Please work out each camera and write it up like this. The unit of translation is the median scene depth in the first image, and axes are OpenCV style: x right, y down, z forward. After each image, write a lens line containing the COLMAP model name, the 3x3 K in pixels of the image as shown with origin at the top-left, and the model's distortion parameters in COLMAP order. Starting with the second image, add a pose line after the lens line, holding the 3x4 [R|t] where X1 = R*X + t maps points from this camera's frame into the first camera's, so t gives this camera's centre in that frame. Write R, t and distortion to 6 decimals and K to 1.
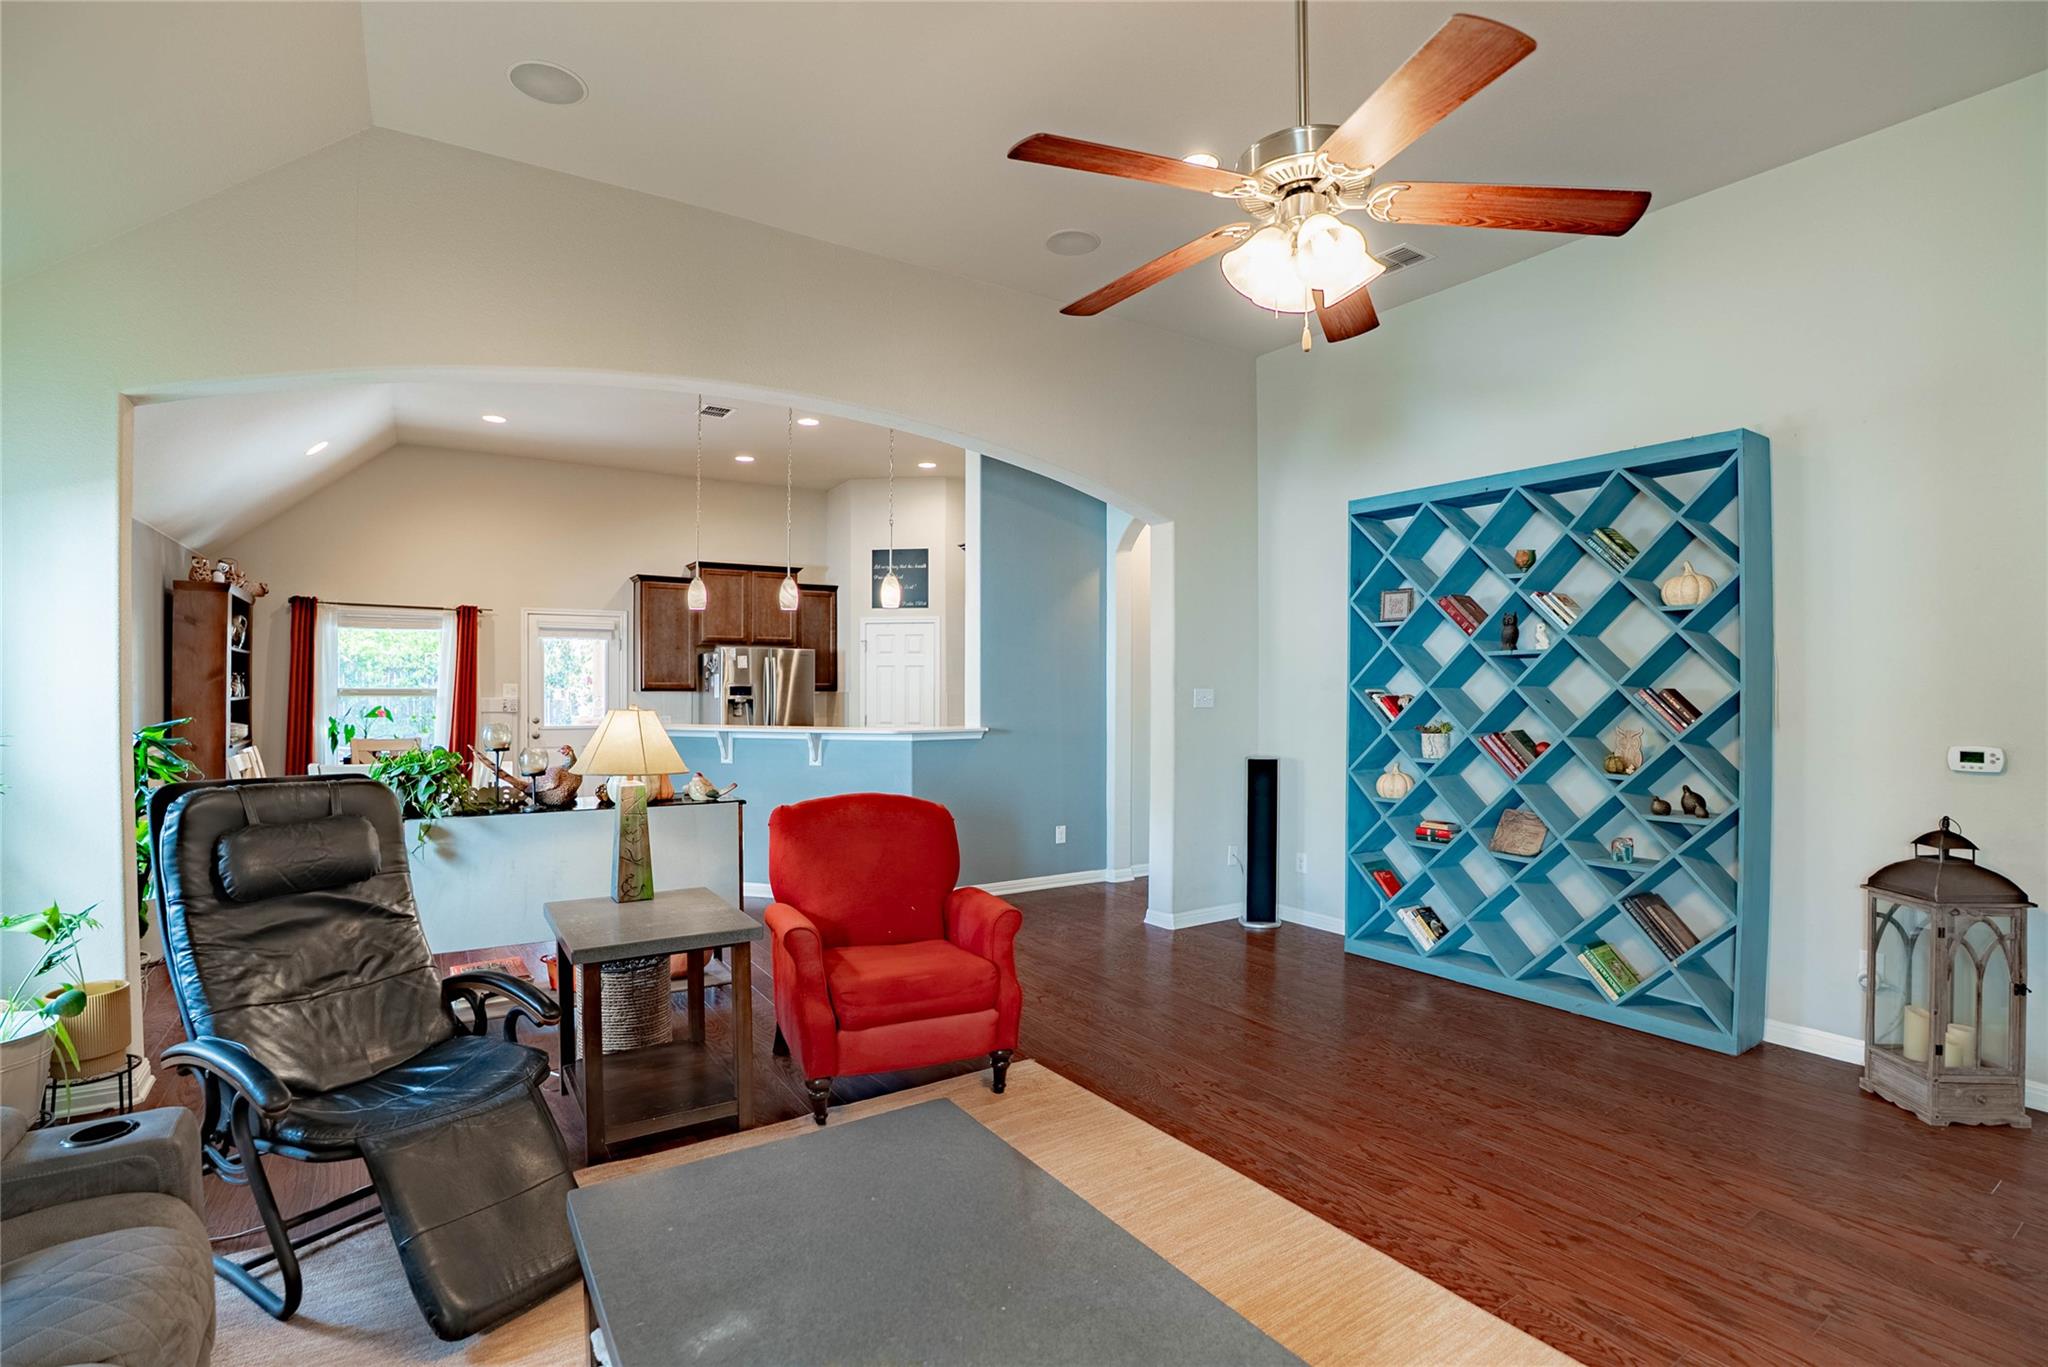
lens RADIAL K [[953.1, 0, 1019.2], [0, 953.1, 690.3], [0, 0, 1]] dist [-0.072603, 0.019881]
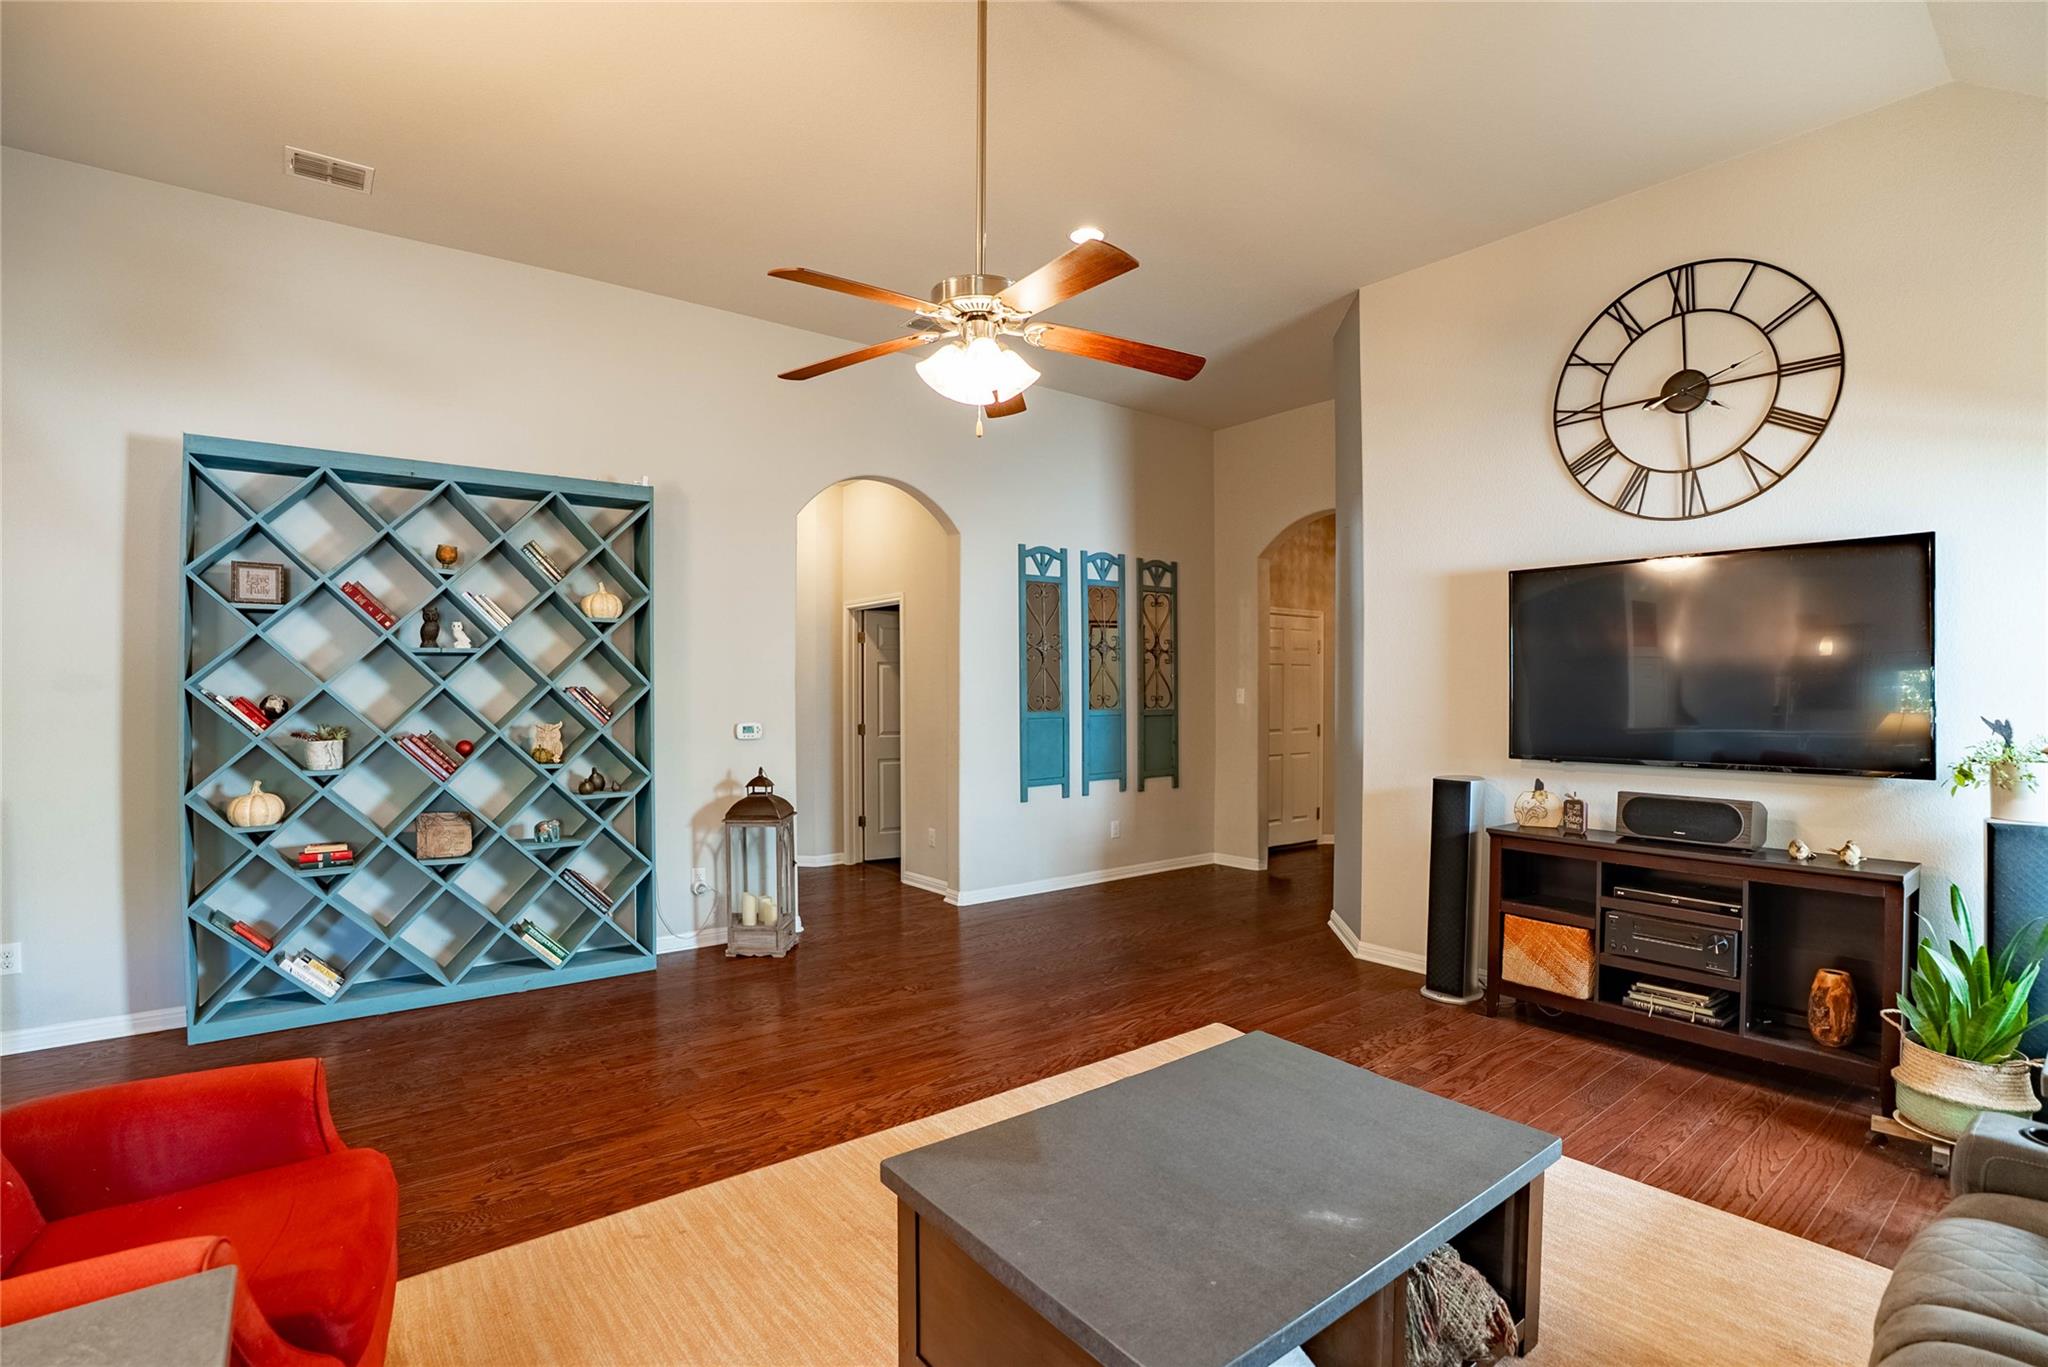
lens RADIAL K [[958.3, 0, 1021.2], [0, 958.3, 691.1], [0, 0, 1]] dist [-0.075524, 0.020629]
pose [[-0.078998, -0.007355, 0.996848, -0.570212], [0.003119, 0.999966, 0.007625, -0.004233], [-0.996870, 0.003712, -0.078973, 0.561866]]
